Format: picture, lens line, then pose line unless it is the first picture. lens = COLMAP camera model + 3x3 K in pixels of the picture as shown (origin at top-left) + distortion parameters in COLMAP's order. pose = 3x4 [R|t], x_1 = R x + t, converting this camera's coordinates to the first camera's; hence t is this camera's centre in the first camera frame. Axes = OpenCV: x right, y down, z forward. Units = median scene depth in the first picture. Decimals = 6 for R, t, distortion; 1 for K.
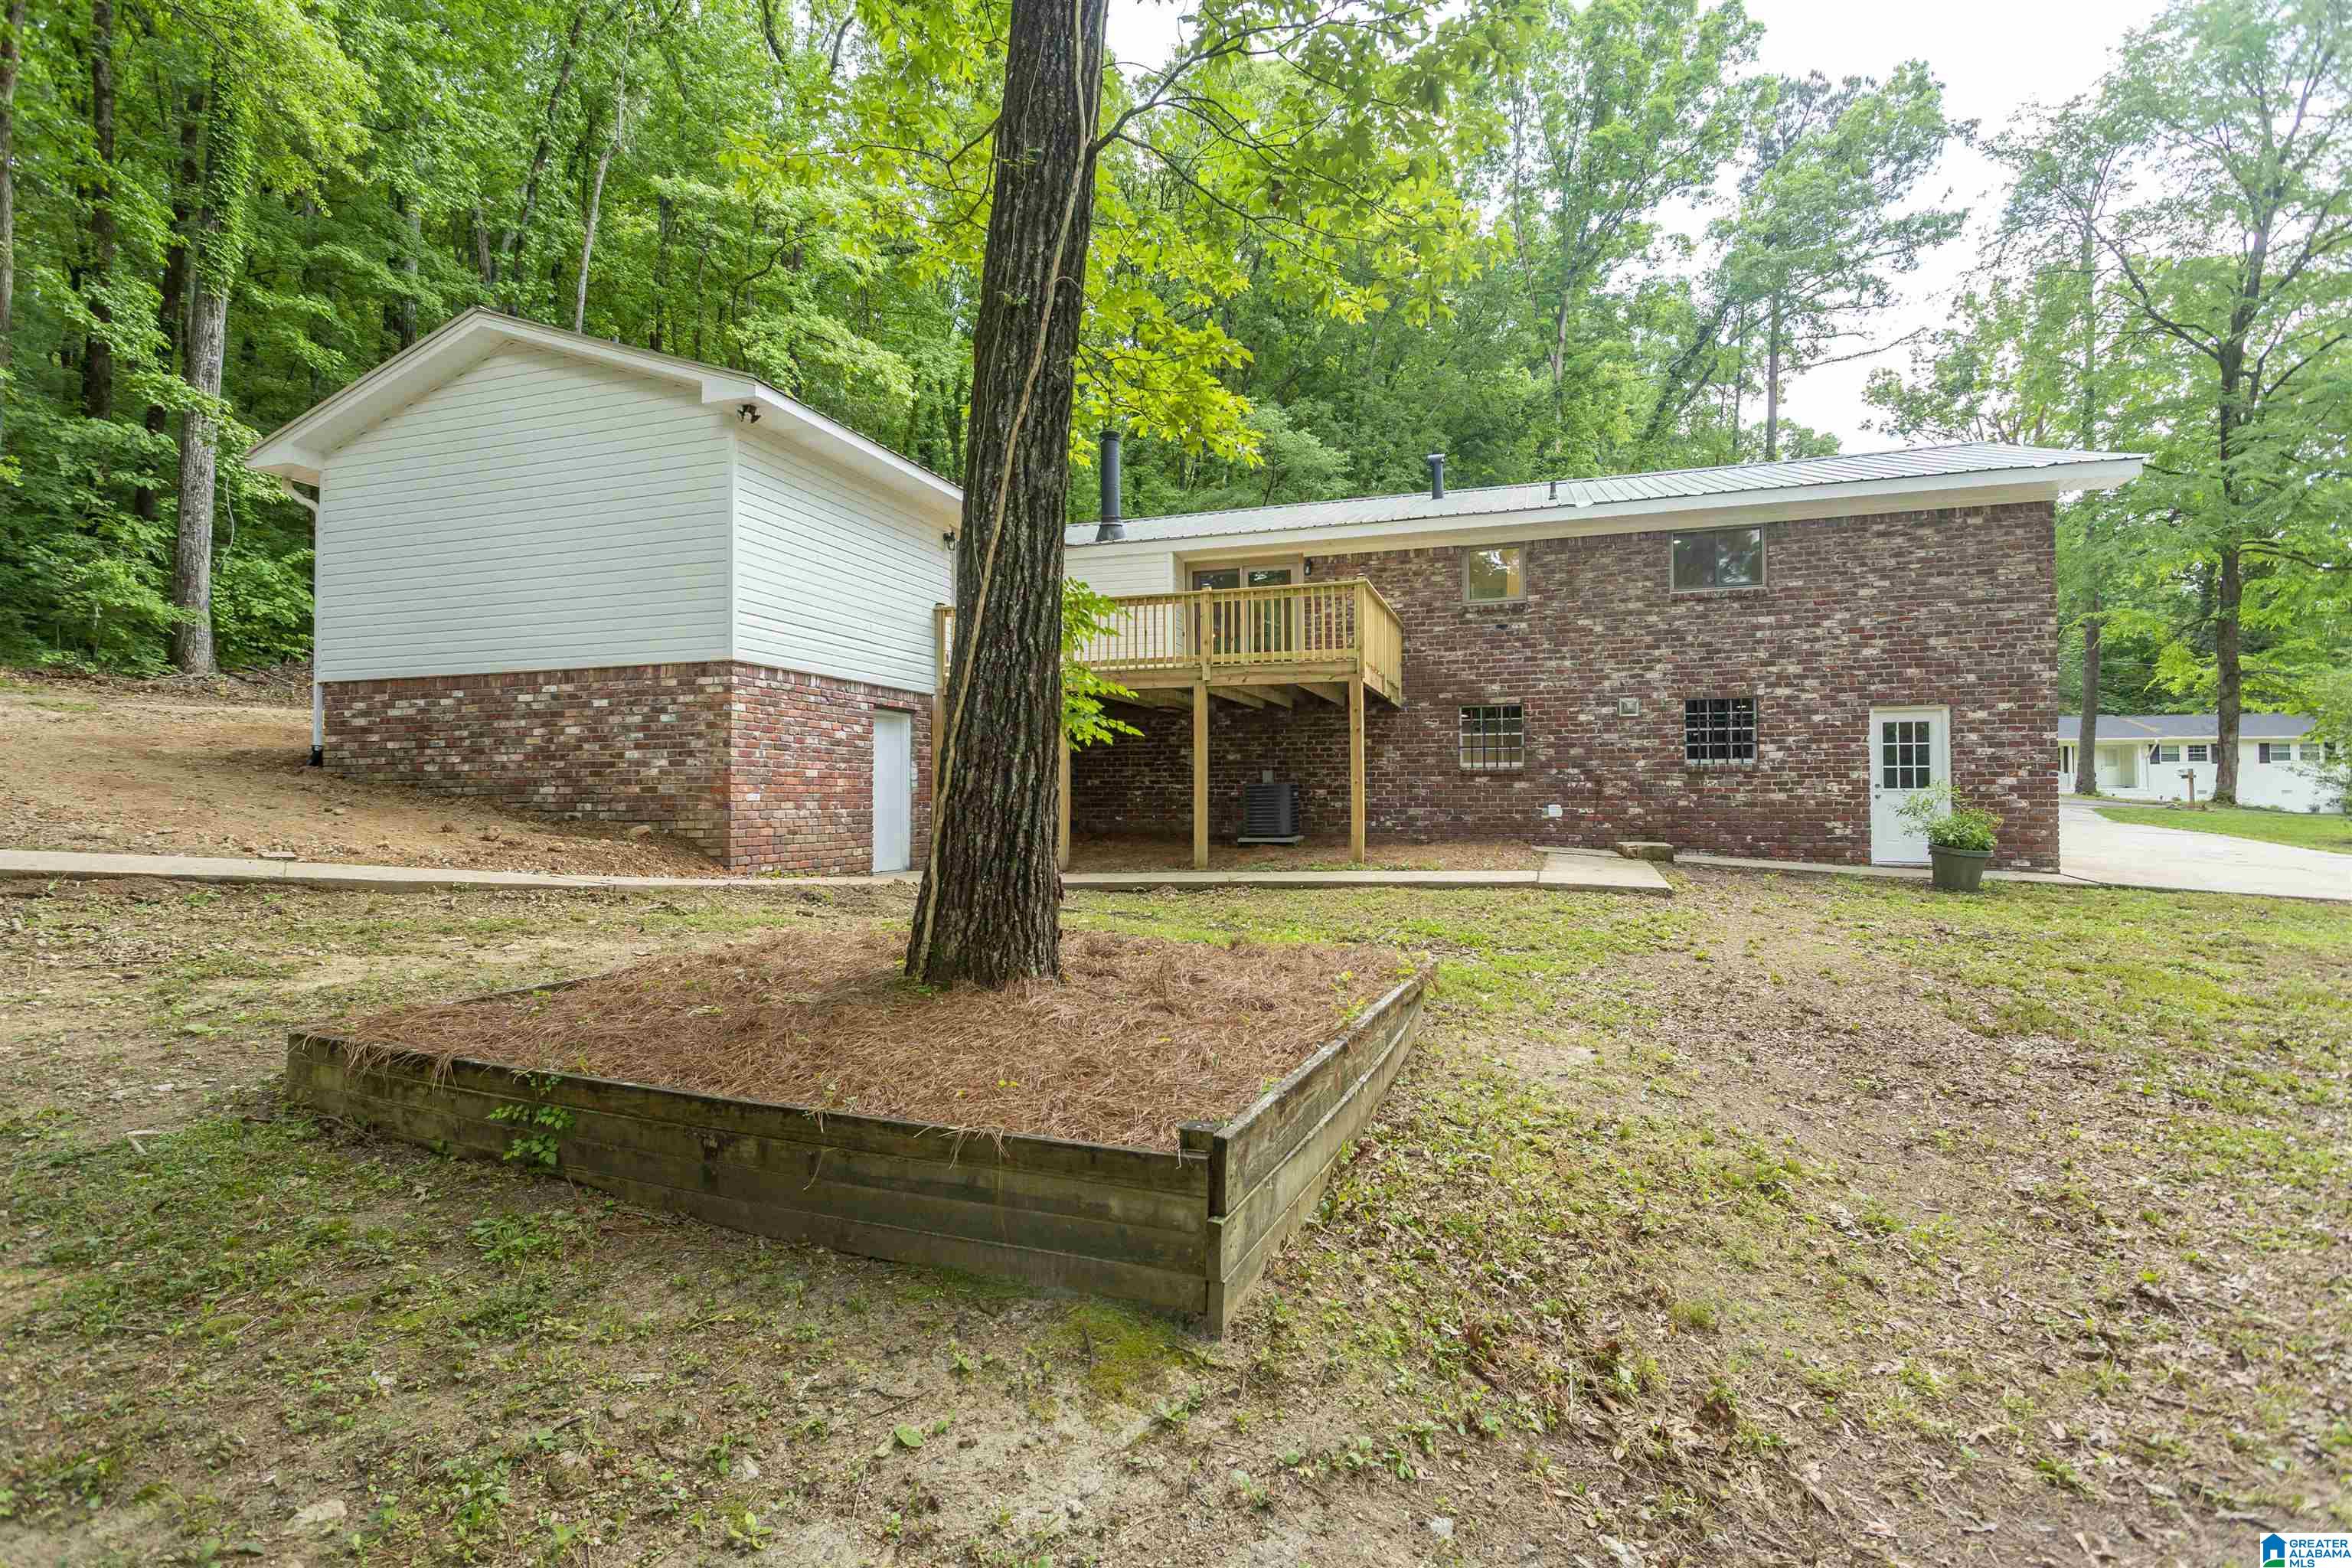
lens RADIAL K [[1124.8, 0, 1169.3], [0, 1124.8, 762.0], [0, 0, 1]] dist [0.010598, -0.001878]
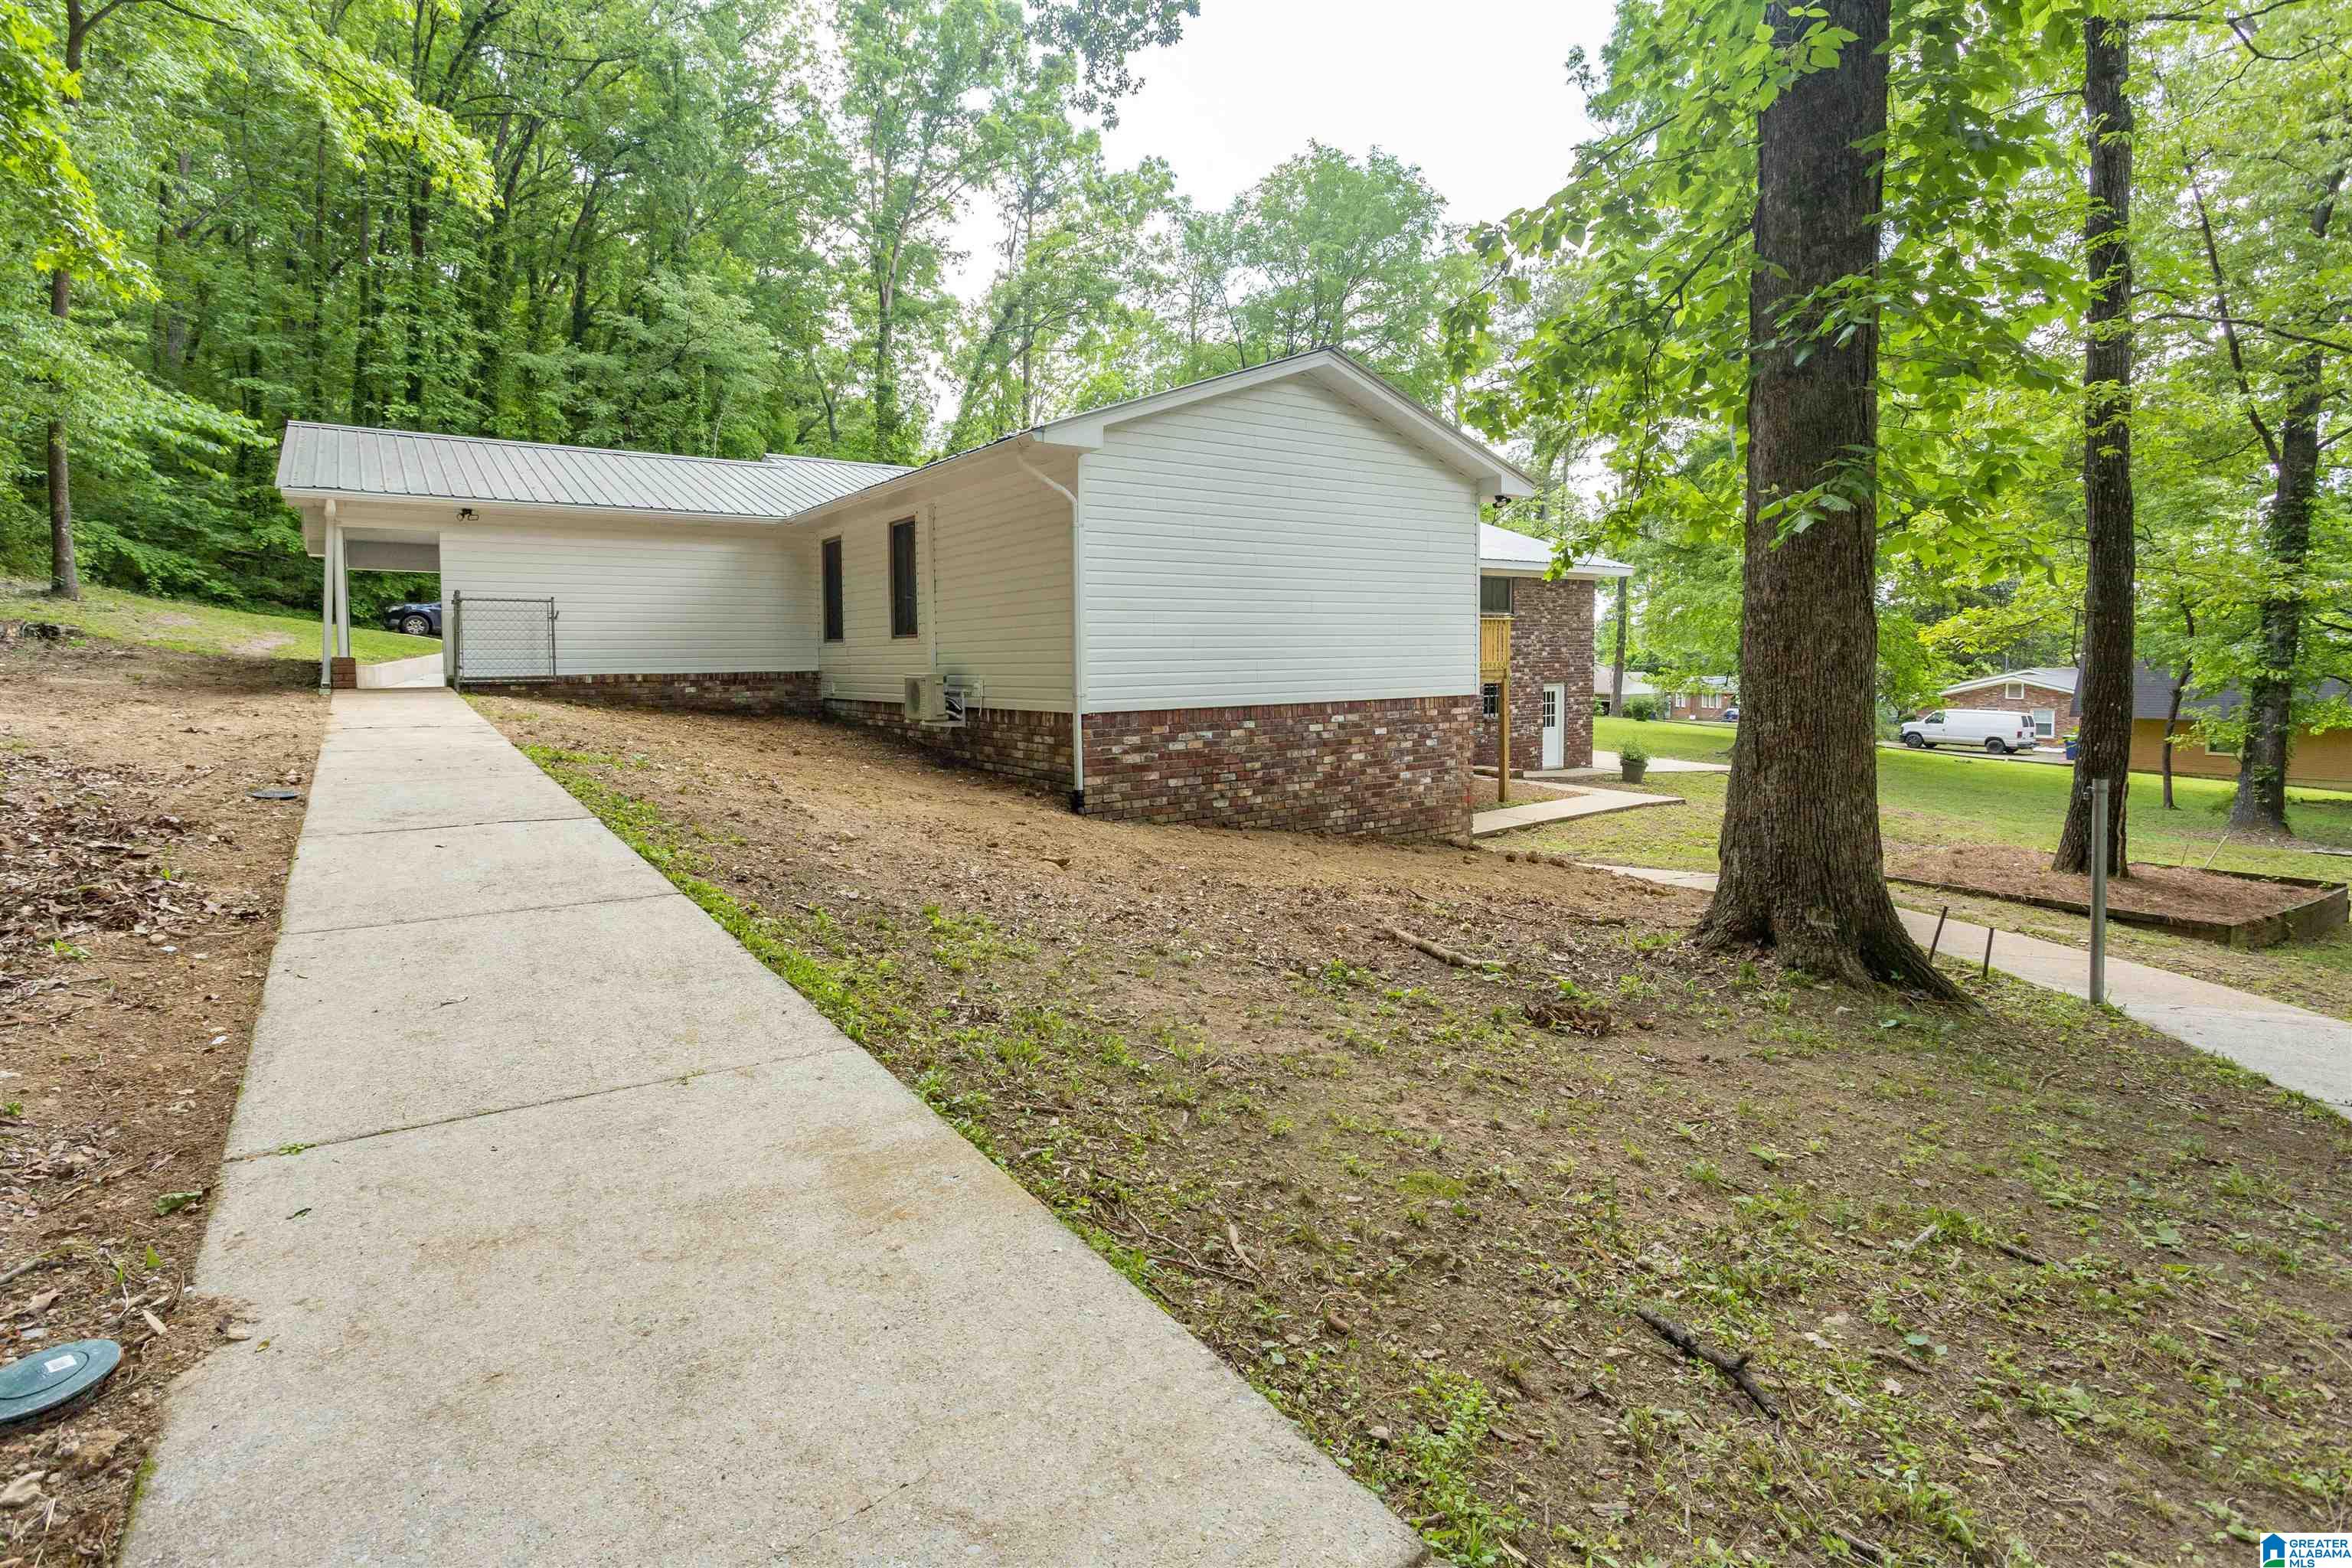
lens RADIAL K [[1124.8, 0, 1184.4], [0, 1124.8, 709.8], [0, 0, 1]] dist [0.010598, -0.001878]
pose [[0.582321, -0.040240, 0.811963, -1.243683], [-0.018872, 0.997836, 0.062986, -0.114309], [-0.812740, -0.052001, 0.580301, 0.418878]]
